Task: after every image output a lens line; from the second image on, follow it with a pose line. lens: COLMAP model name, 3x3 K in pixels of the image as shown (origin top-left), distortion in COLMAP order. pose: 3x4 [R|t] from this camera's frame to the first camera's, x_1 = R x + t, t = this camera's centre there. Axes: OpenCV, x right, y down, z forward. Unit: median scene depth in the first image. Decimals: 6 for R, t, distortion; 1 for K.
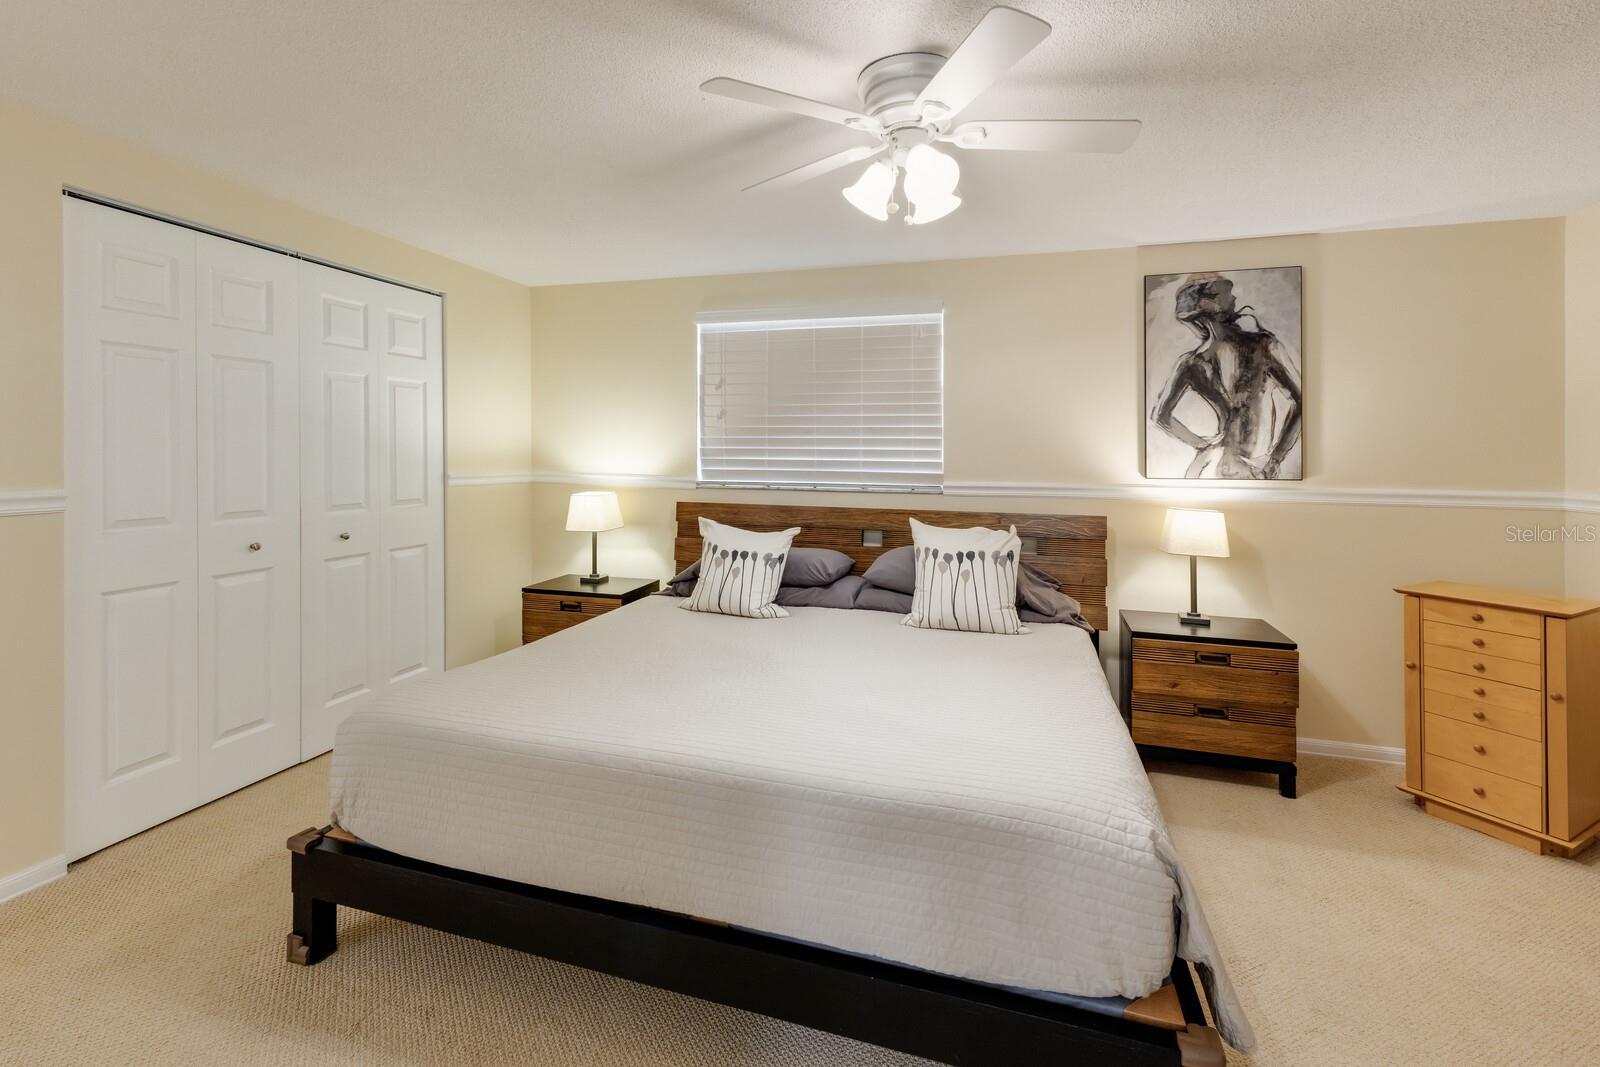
lens RADIAL K [[717.0, 0, 798.1], [0, 717.0, 485.1], [0, 0, 1]] dist [0.002628, 0.000173]
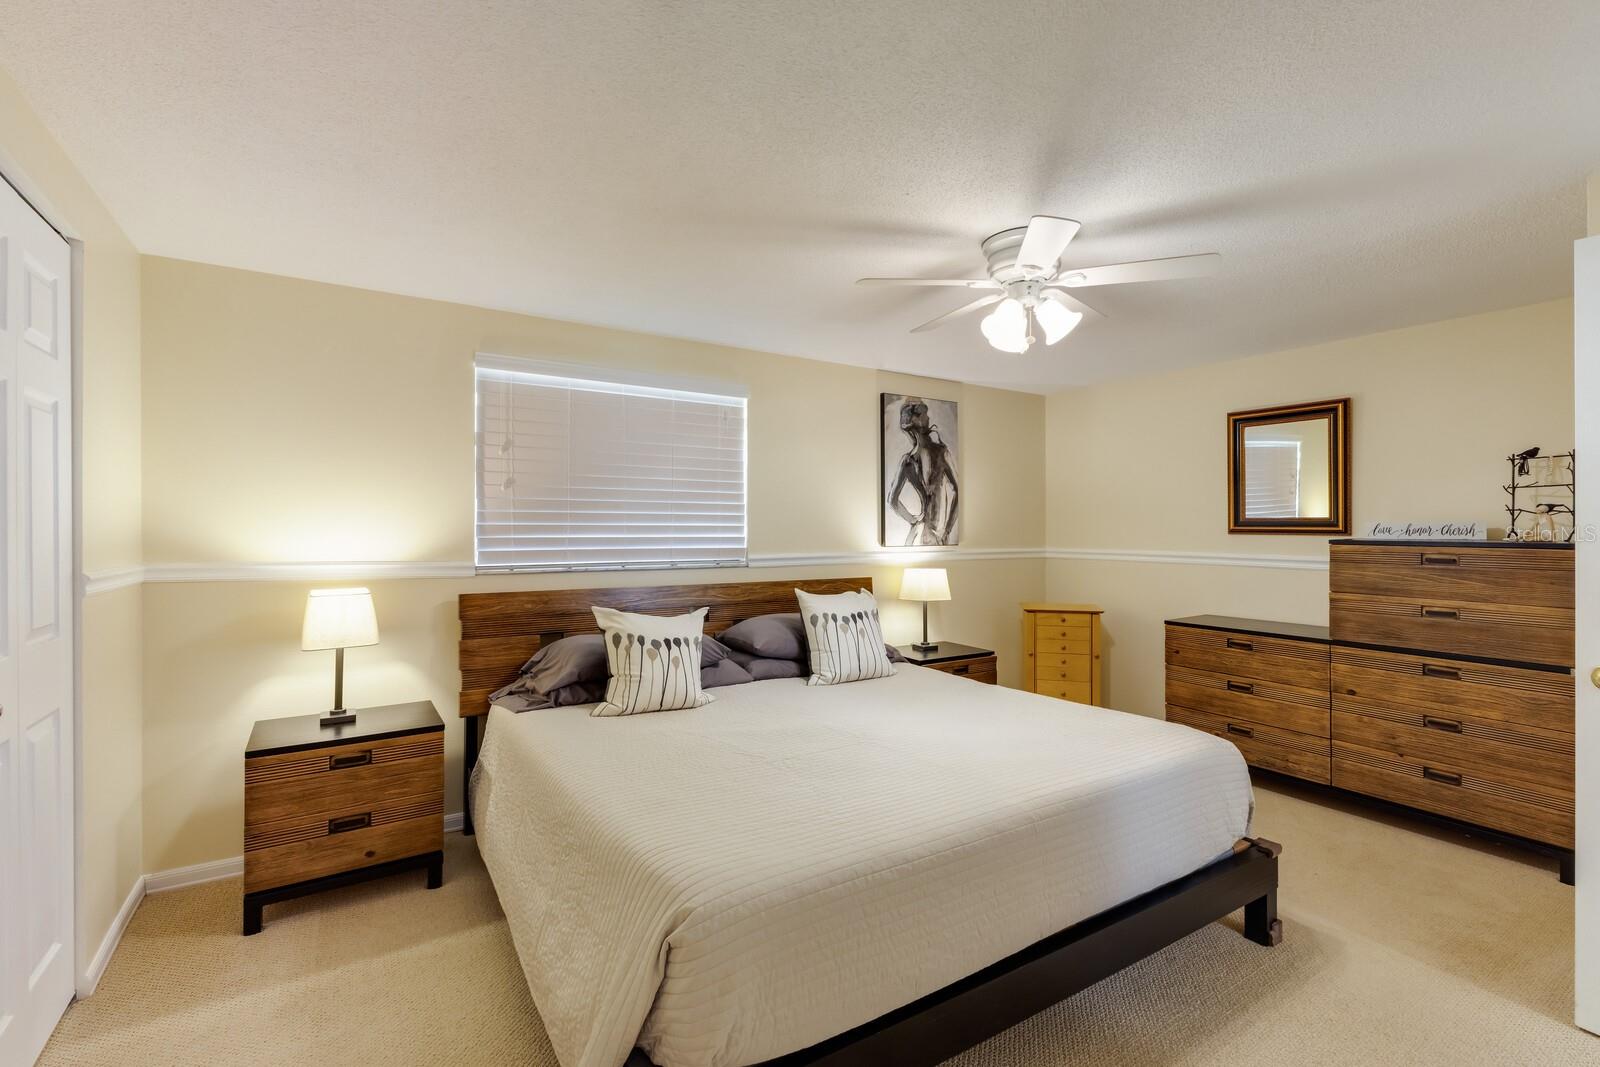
lens RADIAL K [[716.5, 0, 798.1], [0, 716.5, 554.4], [0, 0, 1]] dist [-0.001115, -0.001094]
pose [[0.646830, -0.034913, 0.761835, -0.638697], [0.039075, 0.999157, 0.012612, -0.018536], [-0.761633, 0.021611, 0.647648, 0.278236]]
